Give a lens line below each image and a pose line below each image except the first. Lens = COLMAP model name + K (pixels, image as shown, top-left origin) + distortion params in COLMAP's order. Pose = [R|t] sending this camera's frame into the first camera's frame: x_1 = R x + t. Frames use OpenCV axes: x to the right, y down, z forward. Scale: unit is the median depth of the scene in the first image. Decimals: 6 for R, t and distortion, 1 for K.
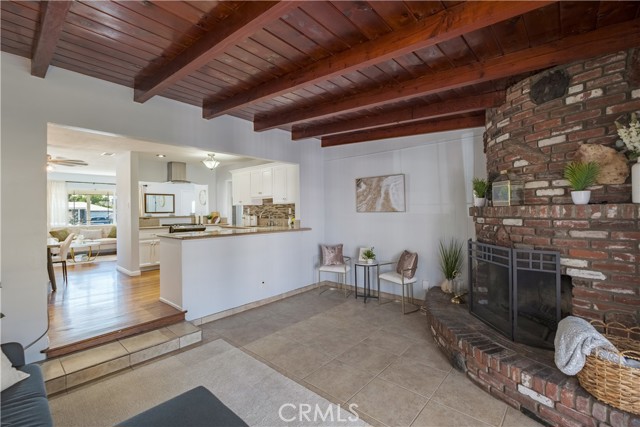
lens RADIAL K [[279.6, 0, 315.0], [0, 279.6, 208.4], [0, 0, 1]] dist [-0.003021, -0.001122]
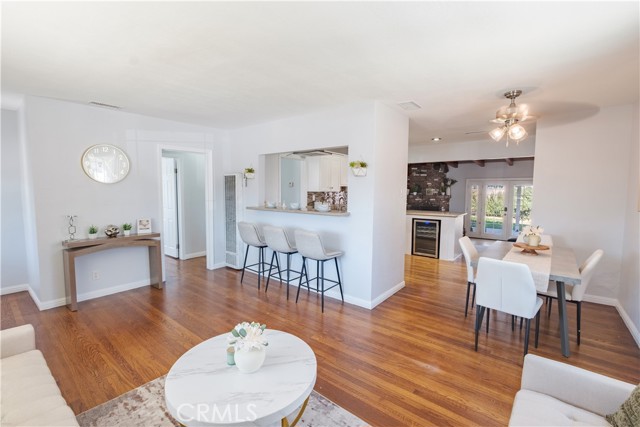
lens RADIAL K [[279.6, 0, 315.0], [0, 279.6, 208.4], [0, 0, 1]] dist [-0.003021, -0.001122]
pose [[-0.040192, -0.056852, 0.997573, -2.845125], [-0.016506, 0.998282, 0.056228, -0.016983], [-0.999056, -0.014206, -0.041061, 2.602358]]
